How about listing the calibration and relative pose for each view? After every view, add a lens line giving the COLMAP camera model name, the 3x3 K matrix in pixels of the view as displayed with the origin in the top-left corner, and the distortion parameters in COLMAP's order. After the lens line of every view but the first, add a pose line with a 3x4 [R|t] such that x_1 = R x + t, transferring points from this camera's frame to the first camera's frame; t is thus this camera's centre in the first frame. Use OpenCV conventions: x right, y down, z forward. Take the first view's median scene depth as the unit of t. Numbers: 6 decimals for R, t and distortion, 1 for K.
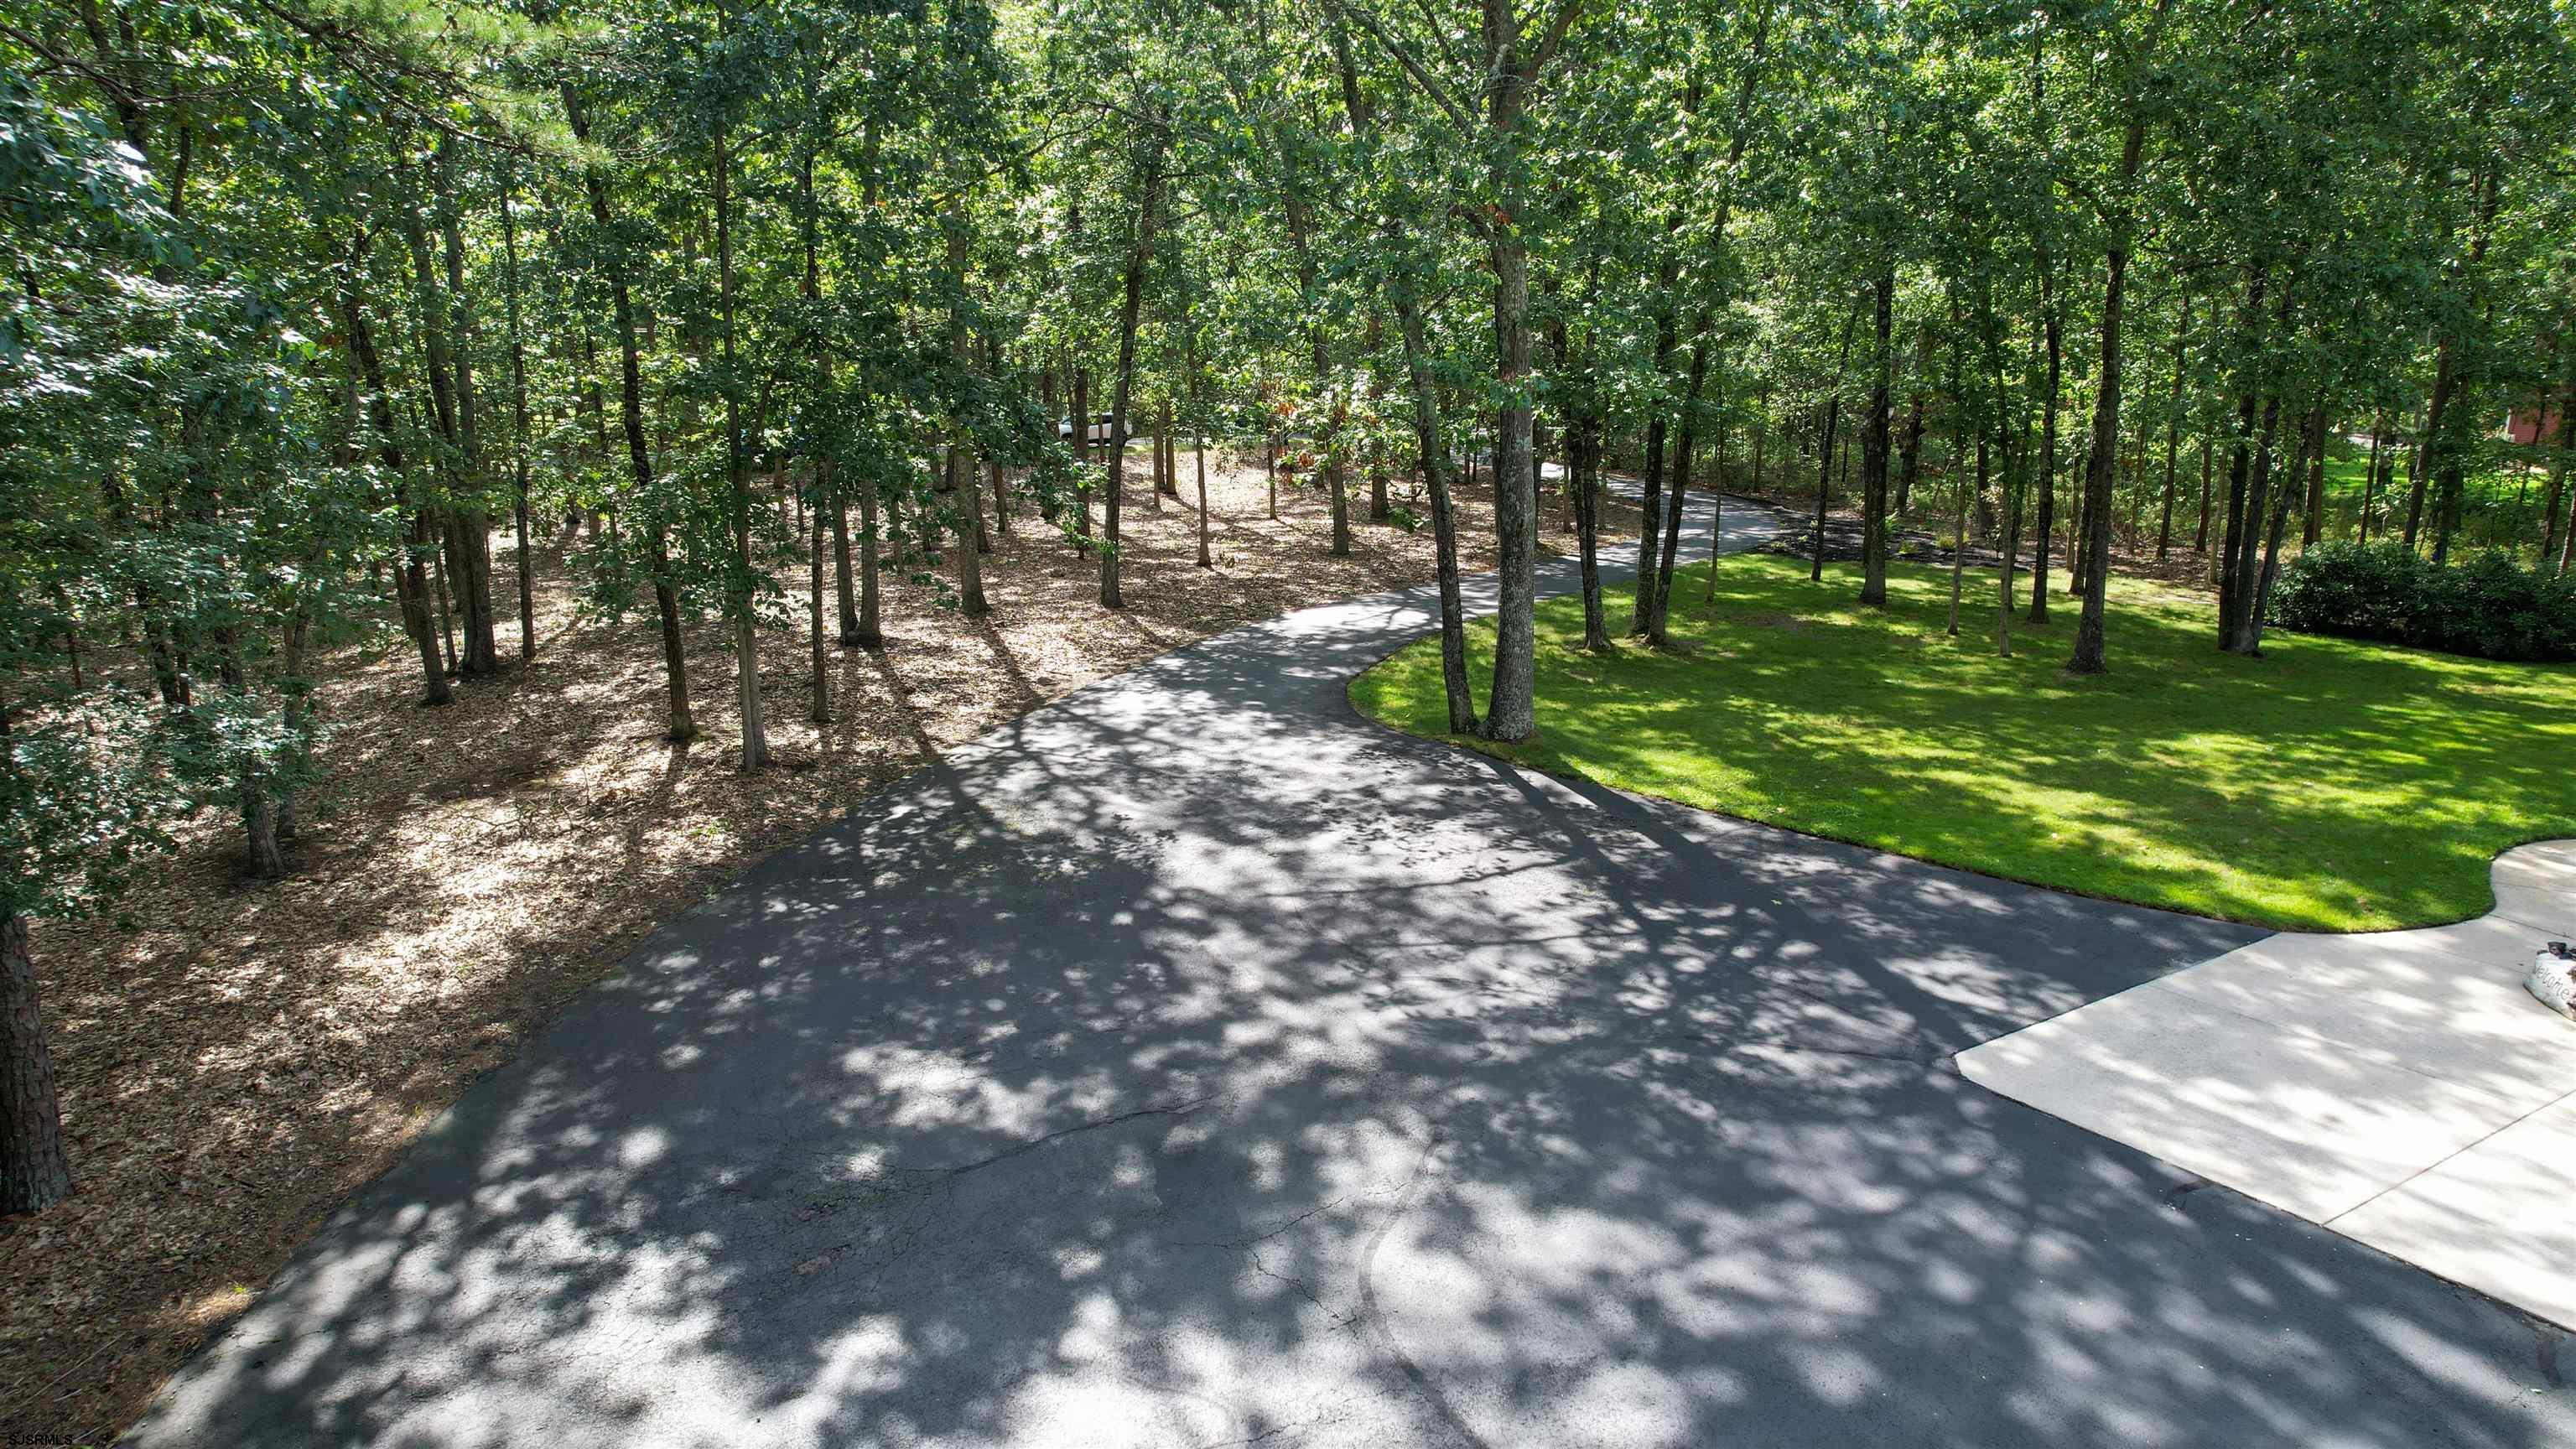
lens RADIAL K [[1662.1, 0, 1288.0], [0, 1662.1, 724.5], [0, 0, 1]] dist [-0.076194, 0.060244]
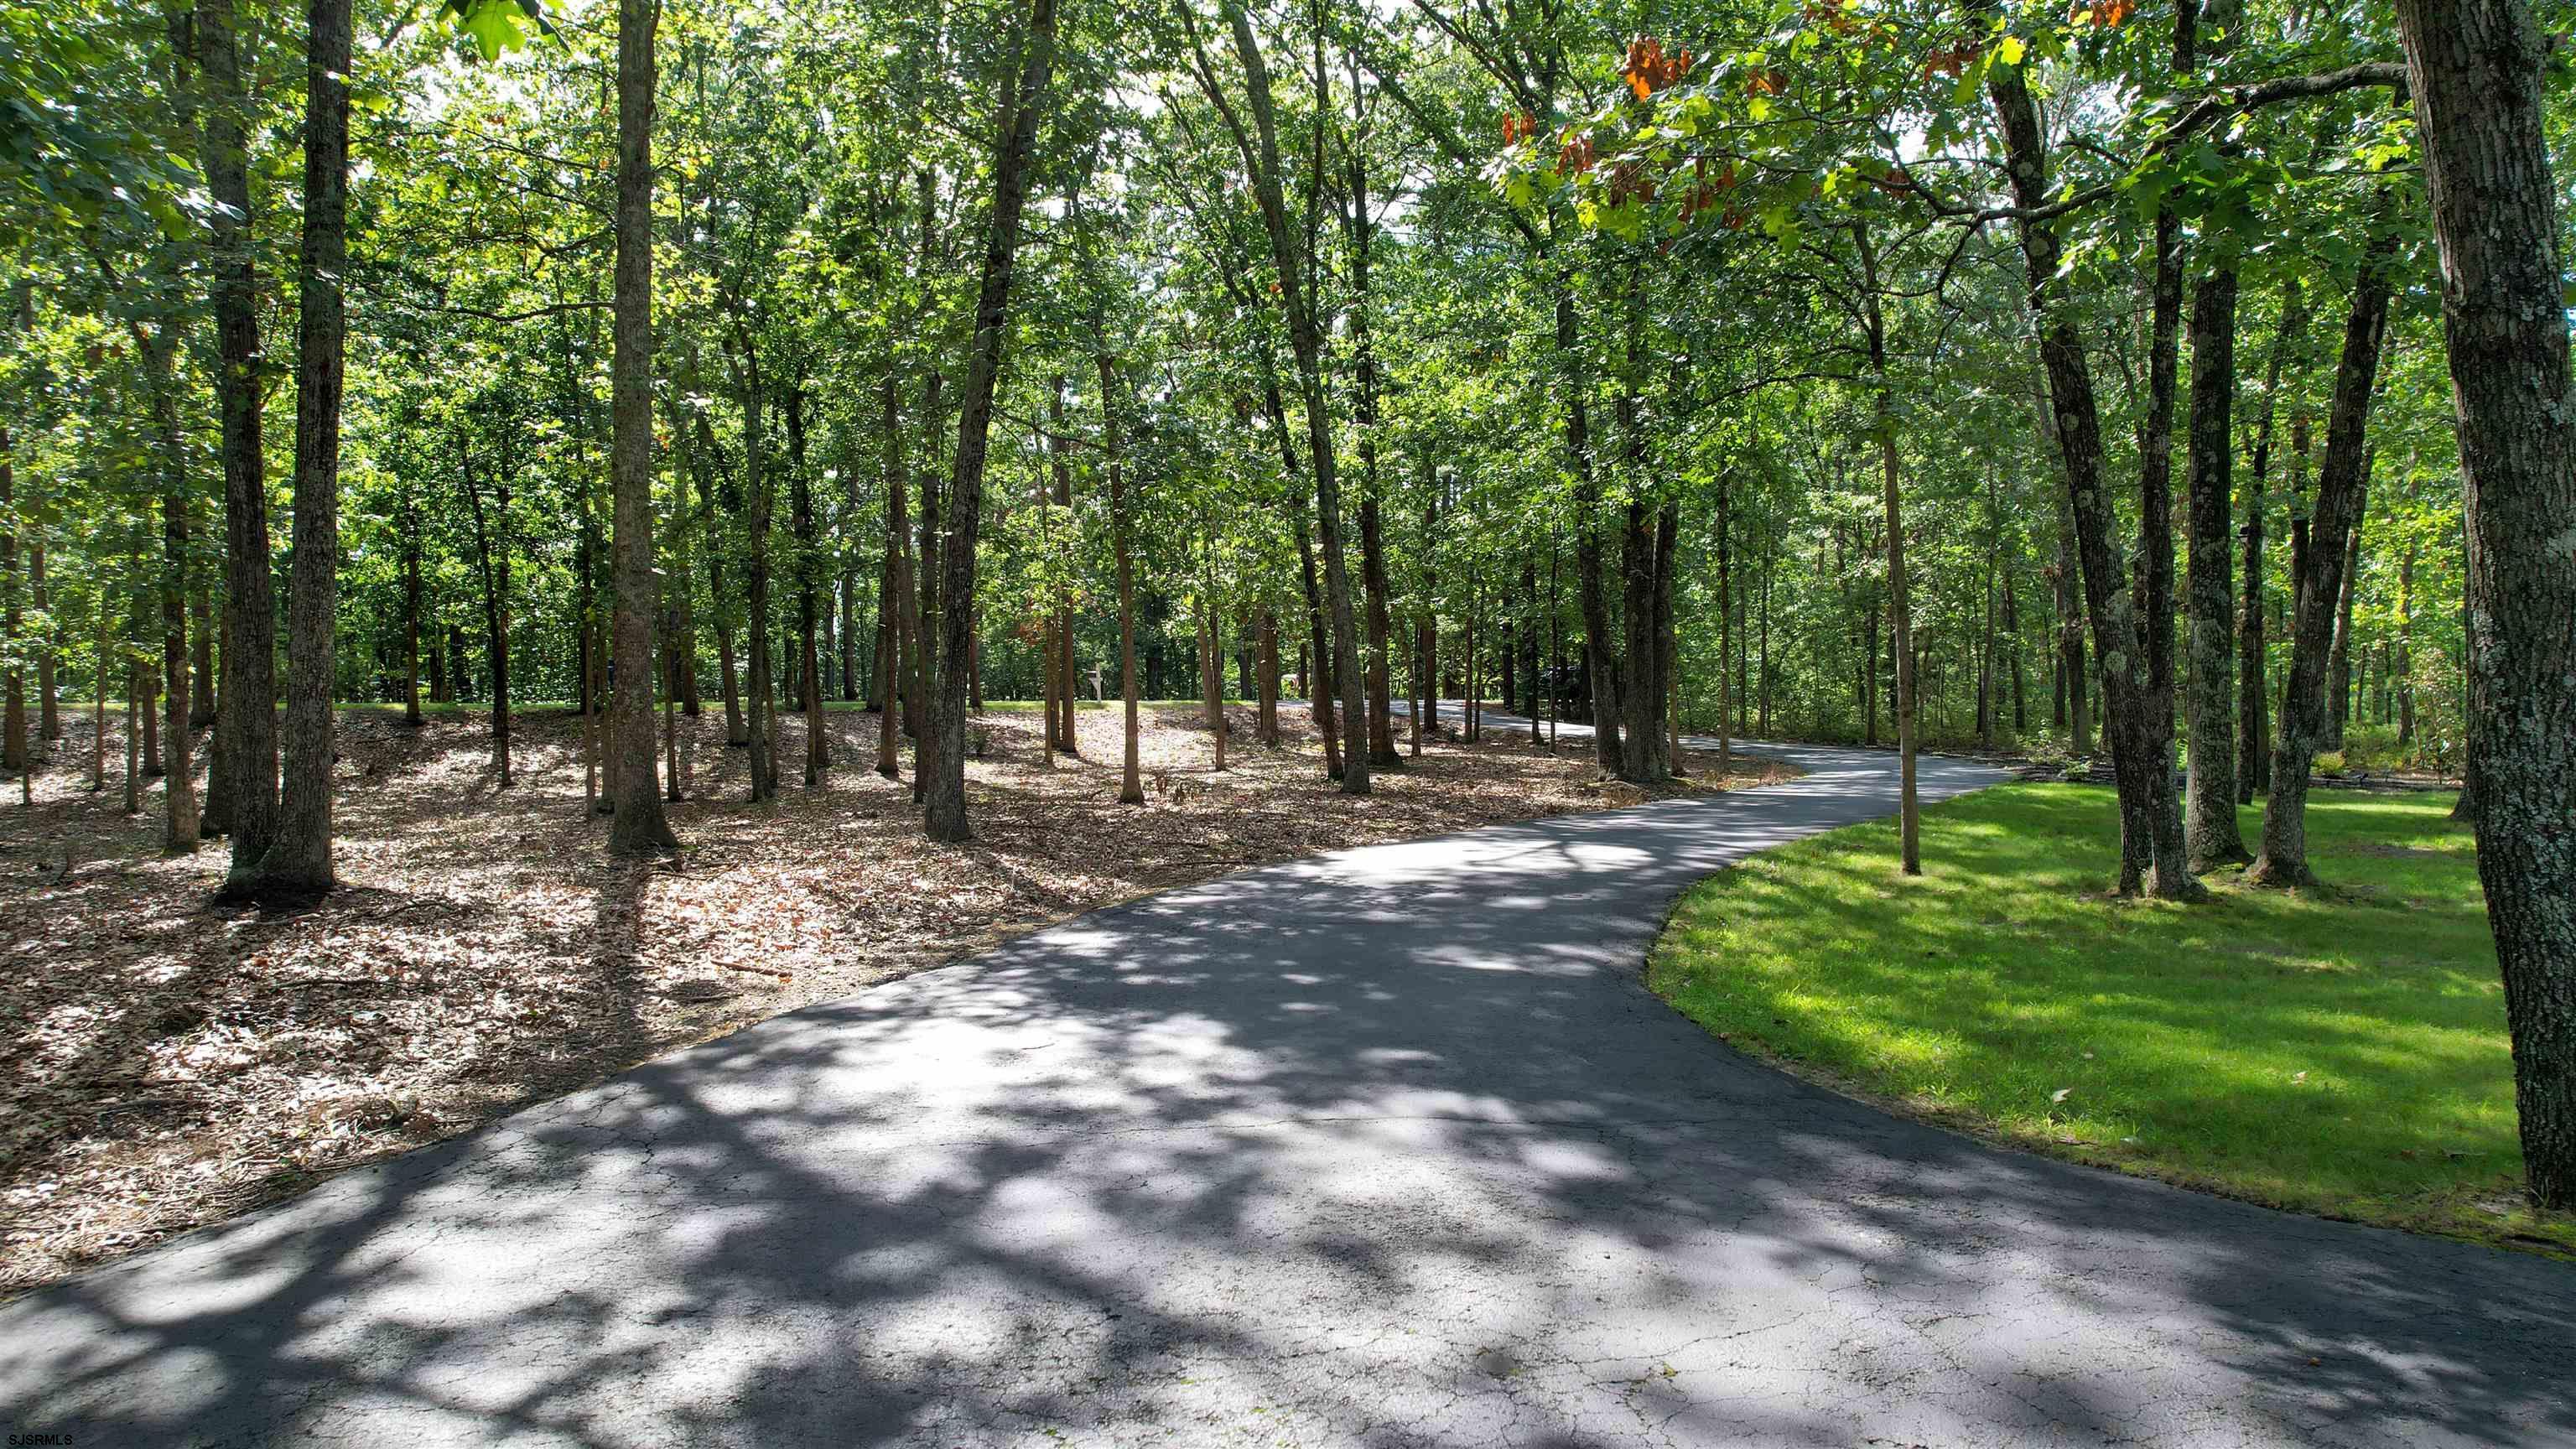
lens RADIAL K [[1662.1, 0, 1288.0], [0, 1662.1, 724.5], [0, 0, 1]] dist [-0.076194, 0.060244]
pose [[0.997892, -0.000711, 0.064894, -0.047996], [0.013760, 0.979525, -0.200850, -0.010230], [-0.063422, 0.201320, 0.977470, 0.619802]]
